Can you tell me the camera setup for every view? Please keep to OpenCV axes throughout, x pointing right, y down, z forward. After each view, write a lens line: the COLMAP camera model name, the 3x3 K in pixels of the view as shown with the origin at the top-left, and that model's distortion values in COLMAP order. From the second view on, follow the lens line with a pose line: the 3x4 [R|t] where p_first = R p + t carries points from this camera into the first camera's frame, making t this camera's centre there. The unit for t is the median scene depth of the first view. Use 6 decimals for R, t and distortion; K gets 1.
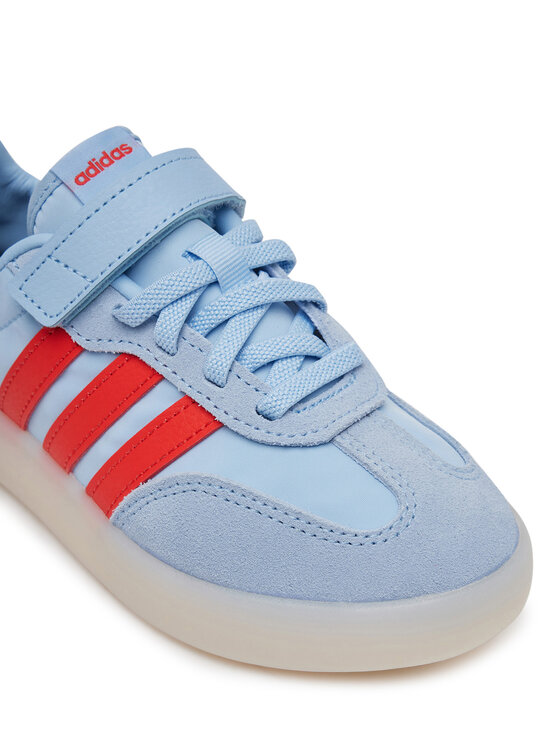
lens RADIAL K [[1313.4, 0, 278.1], [0, 1313.4, 373.5], [0, 0, 1]] dist [0.140705, 0.000000]
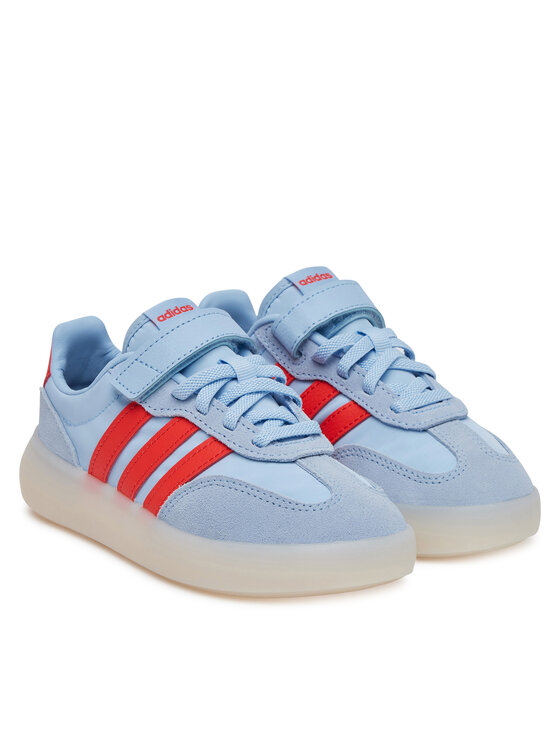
lens RADIAL K [[2195.3, 0, 280.5], [0, 2195.3, 372.9], [0, 0, 1]] dist [-0.006456, 0.000000]
pose [[0.996436, 0.062255, -0.056915, 0.168455], [-0.079100, 0.923988, -0.374151, 0.963872], [0.029296, 0.377320, 0.925620, -1.580921]]
